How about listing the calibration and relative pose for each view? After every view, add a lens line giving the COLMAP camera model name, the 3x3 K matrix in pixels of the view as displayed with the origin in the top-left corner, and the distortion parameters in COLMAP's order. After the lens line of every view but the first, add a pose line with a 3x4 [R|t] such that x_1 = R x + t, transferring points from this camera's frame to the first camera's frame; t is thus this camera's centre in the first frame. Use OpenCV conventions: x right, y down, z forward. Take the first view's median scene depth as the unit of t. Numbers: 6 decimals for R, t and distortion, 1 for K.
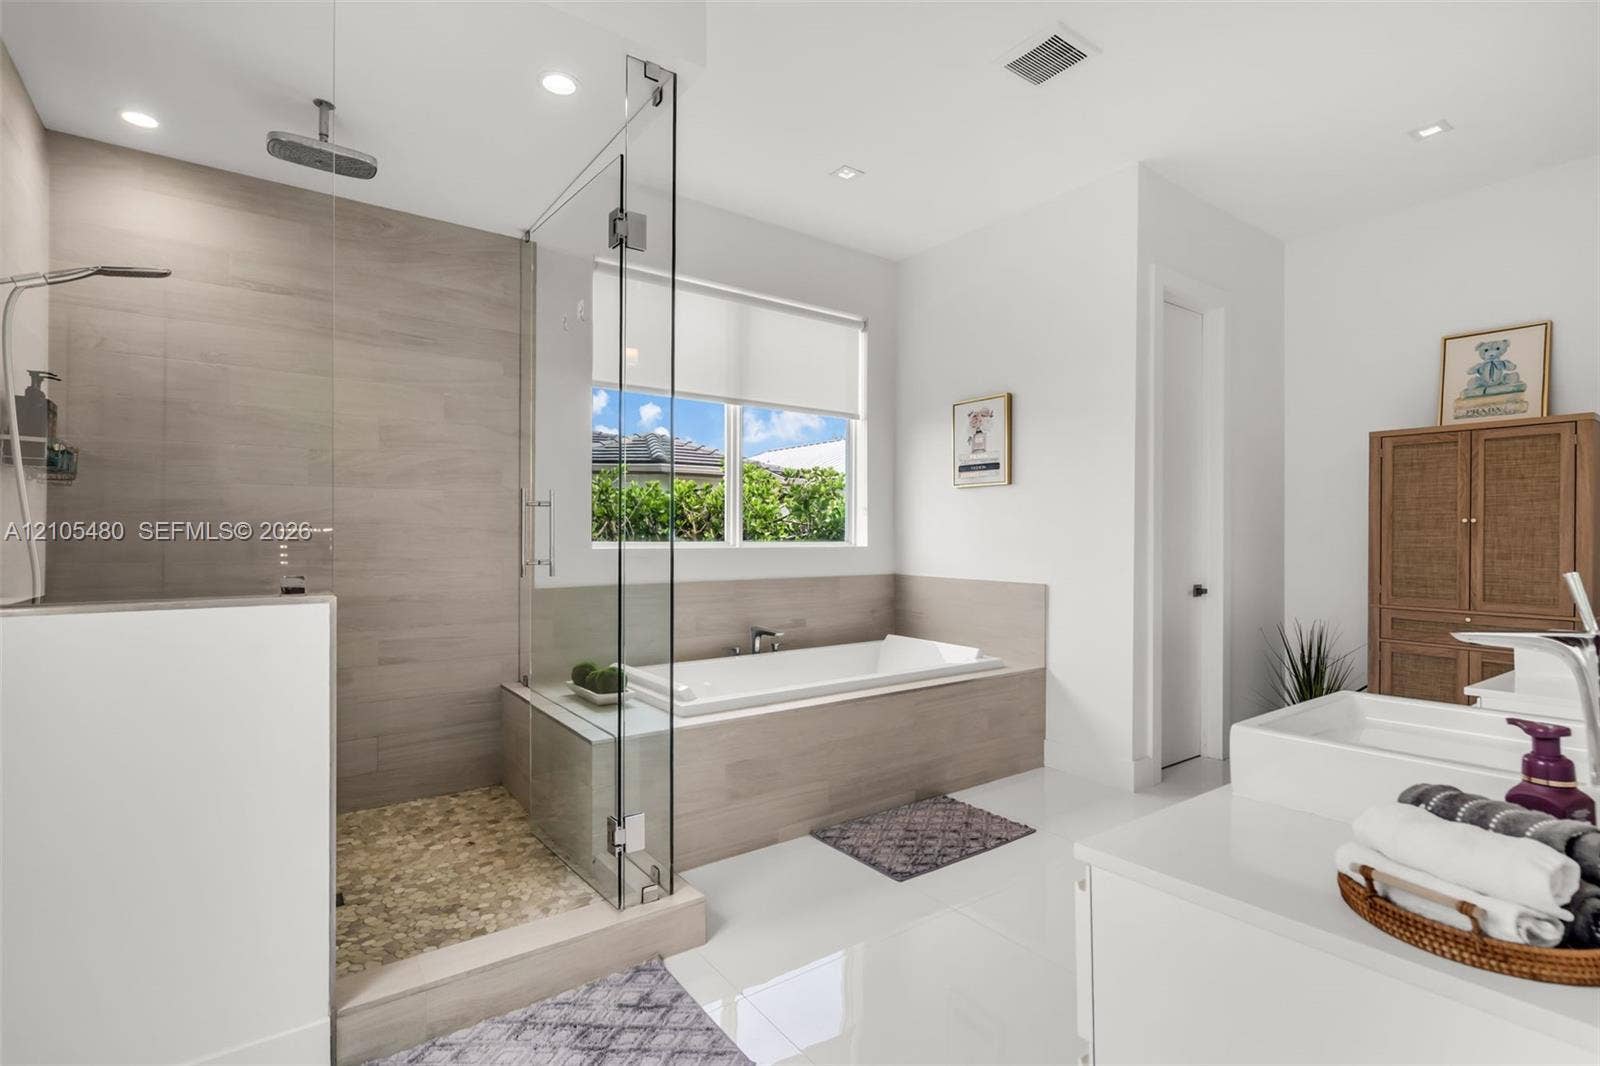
lens RADIAL K [[754.6, 0, 795.6], [0, 754.6, 535.3], [0, 0, 1]] dist [-0.003783, -0.000240]
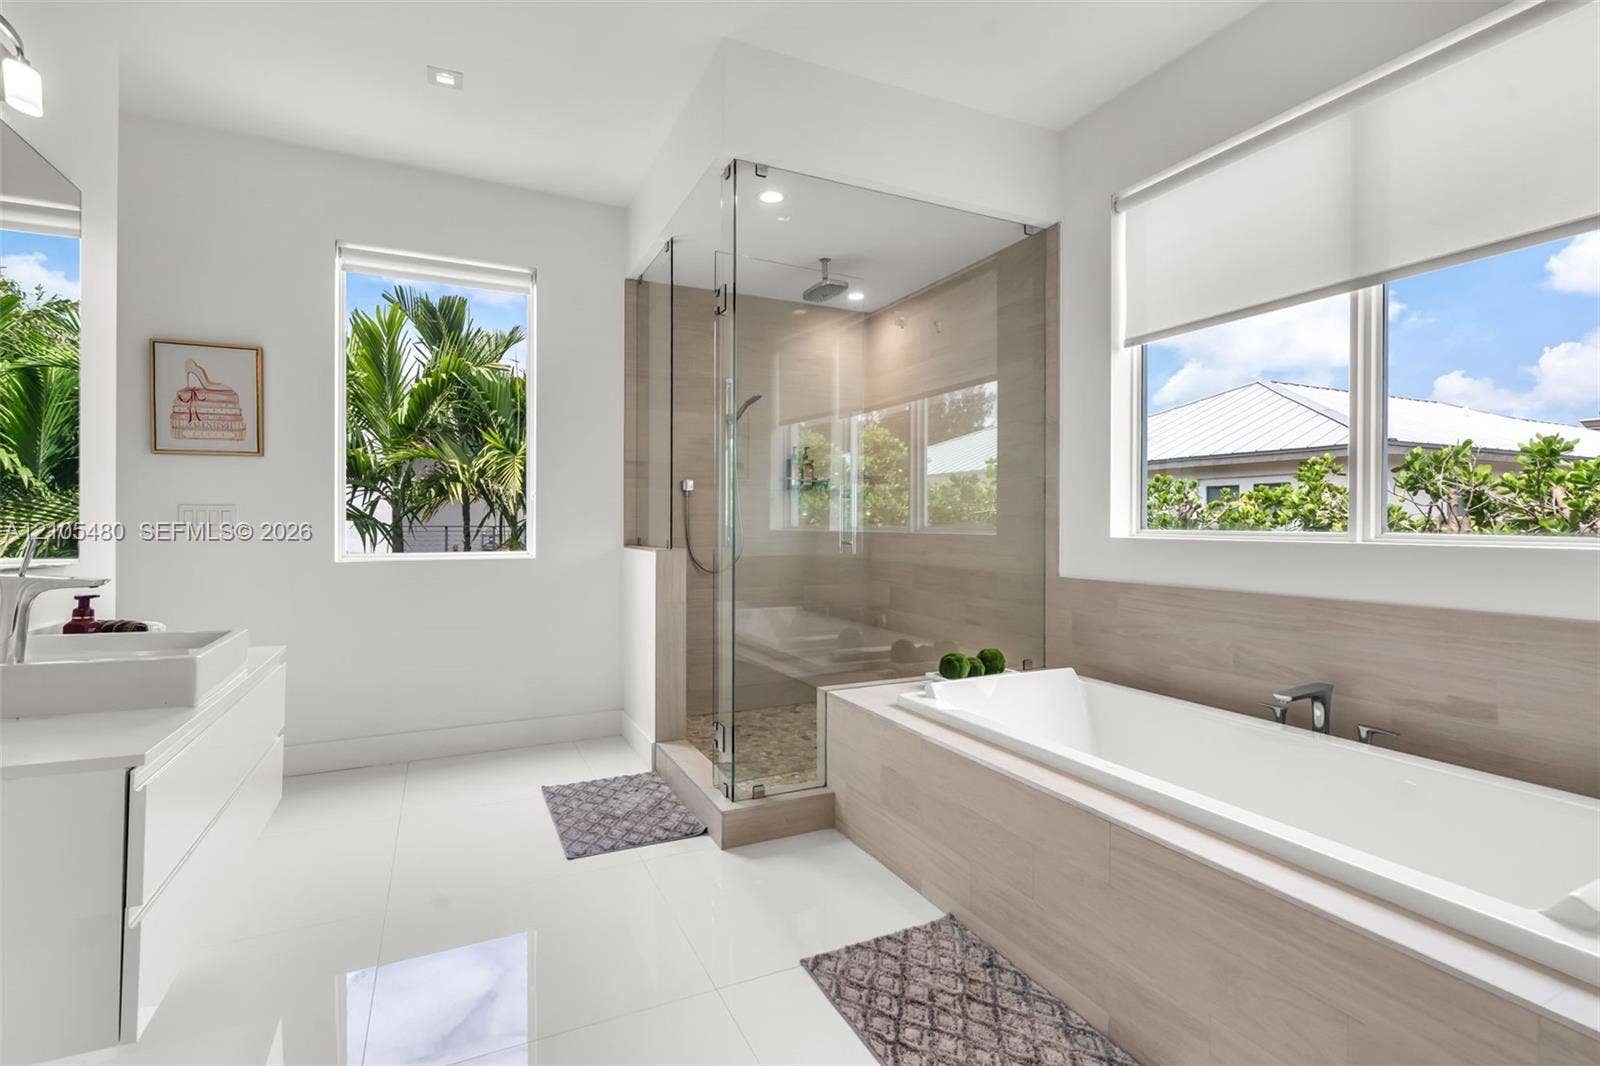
lens RADIAL K [[754.6, 0, 796.1], [0, 754.6, 527.8], [0, 0, 1]] dist [-0.003783, -0.000240]
pose [[-0.188771, 0.001494, -0.982020, 0.736021], [-0.006820, 0.999973, 0.002832, 0.008216], [0.981997, 0.007232, -0.188756, 0.930077]]
